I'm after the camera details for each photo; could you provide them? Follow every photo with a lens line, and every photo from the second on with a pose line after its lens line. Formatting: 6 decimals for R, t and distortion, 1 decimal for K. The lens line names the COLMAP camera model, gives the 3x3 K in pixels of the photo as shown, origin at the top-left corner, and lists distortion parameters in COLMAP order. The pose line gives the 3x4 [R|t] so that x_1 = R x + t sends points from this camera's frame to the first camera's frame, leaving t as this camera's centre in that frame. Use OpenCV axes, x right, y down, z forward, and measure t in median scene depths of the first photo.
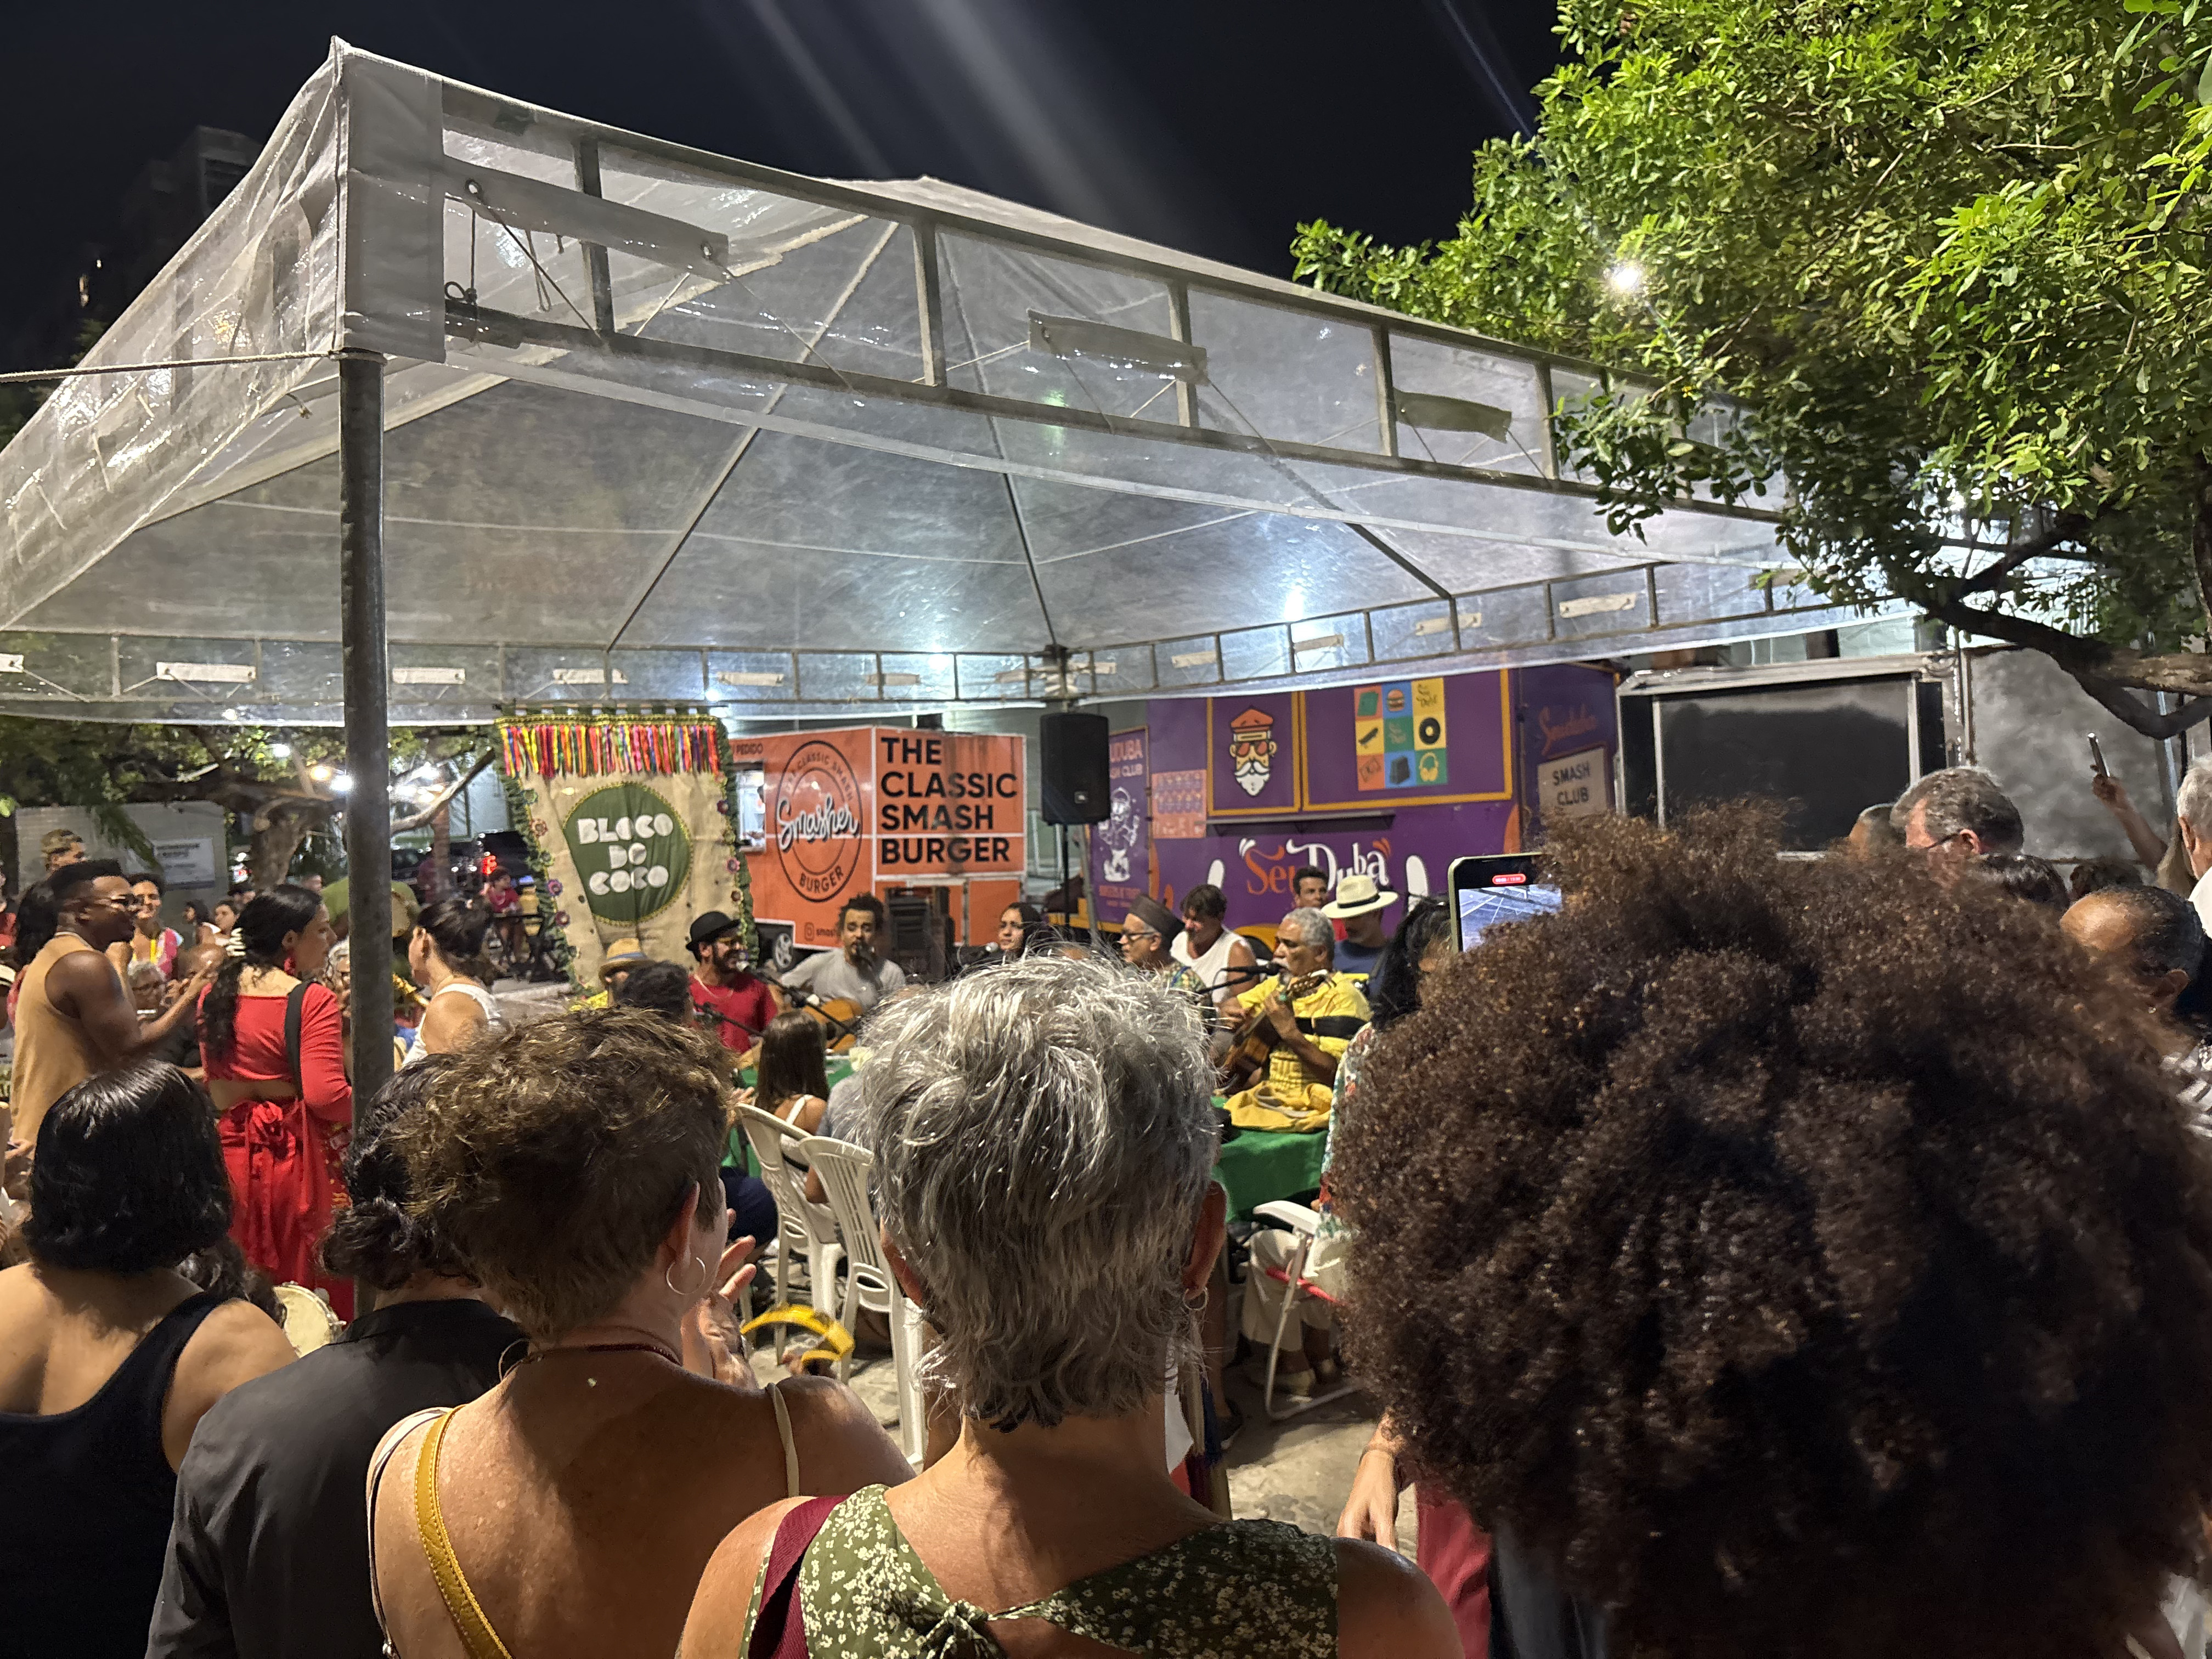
lens RADIAL K [[1685.3, 0, 1106.0], [0, 1685.3, 829.5], [0, 0, 1]] dist [0.074599, -0.000190]
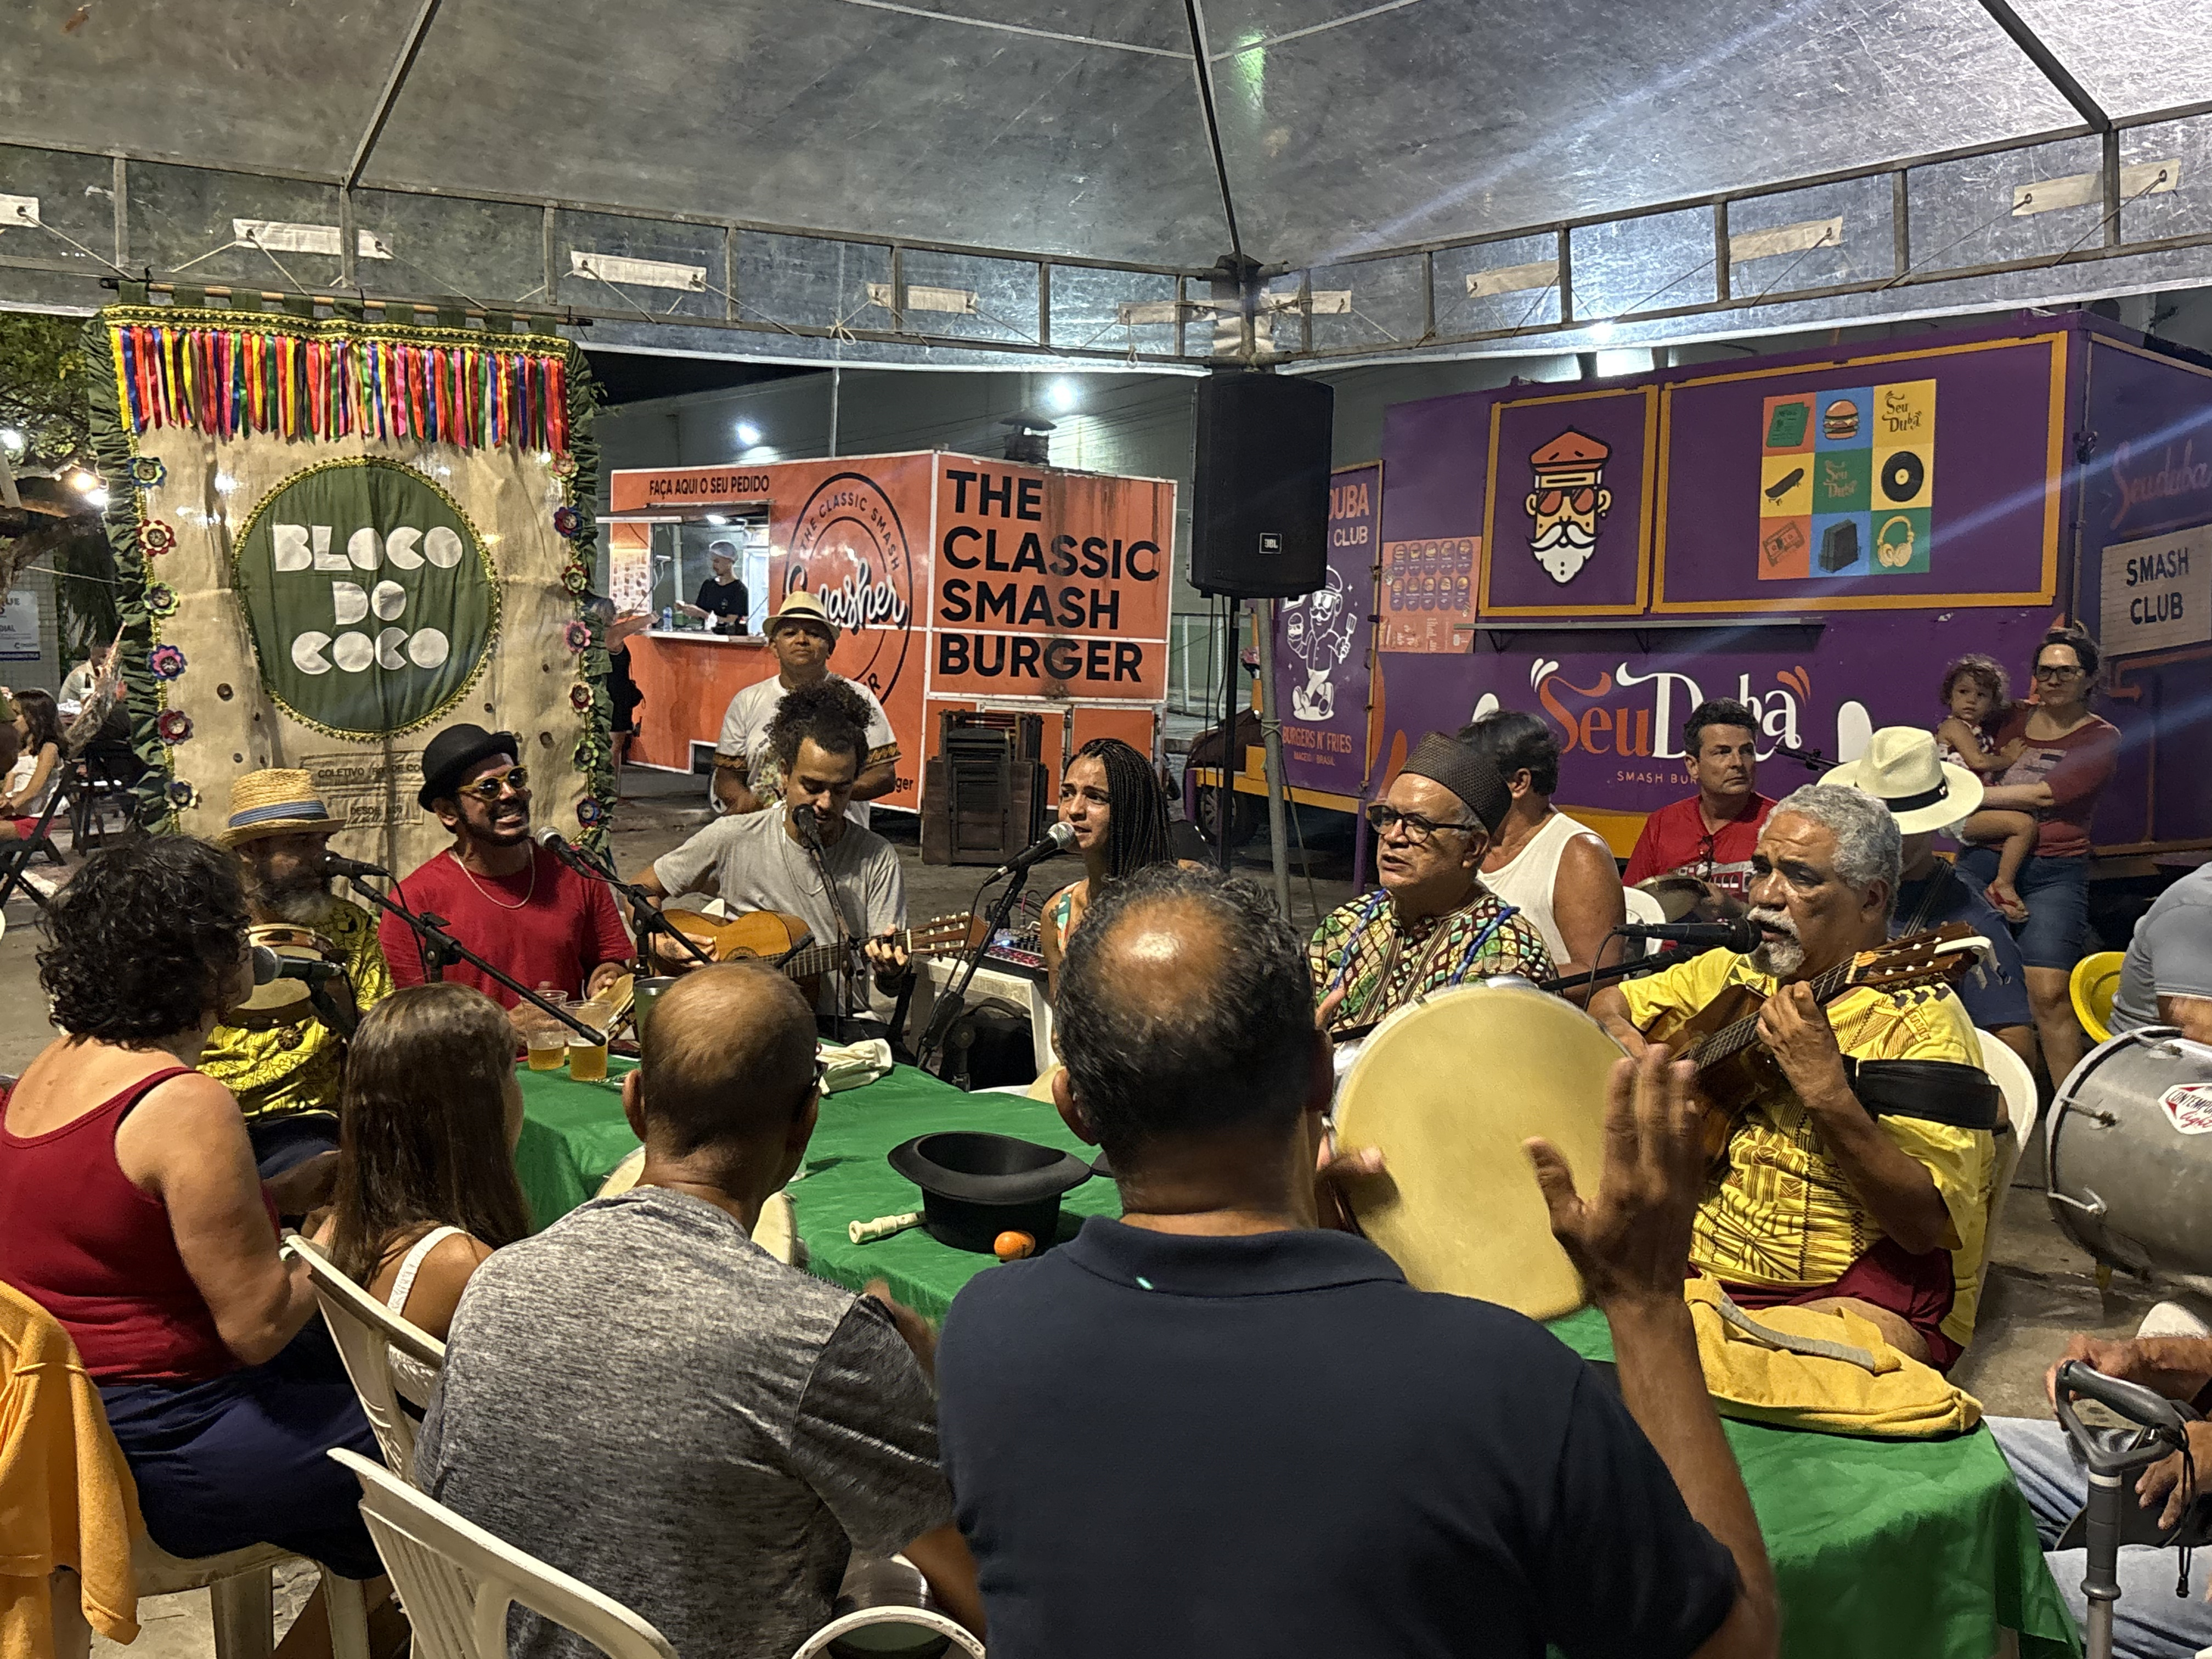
lens RADIAL K [[2253.2, 0, 1106.0], [0, 2253.2, 829.5], [0, 0, 1]] dist [0.094649, -0.098349]
pose [[0.995489, 0.059172, -0.074162, -0.005904], [-0.053266, 0.995432, 0.079228, 0.010721], [0.078511, -0.074921, 0.994094, 0.208766]]
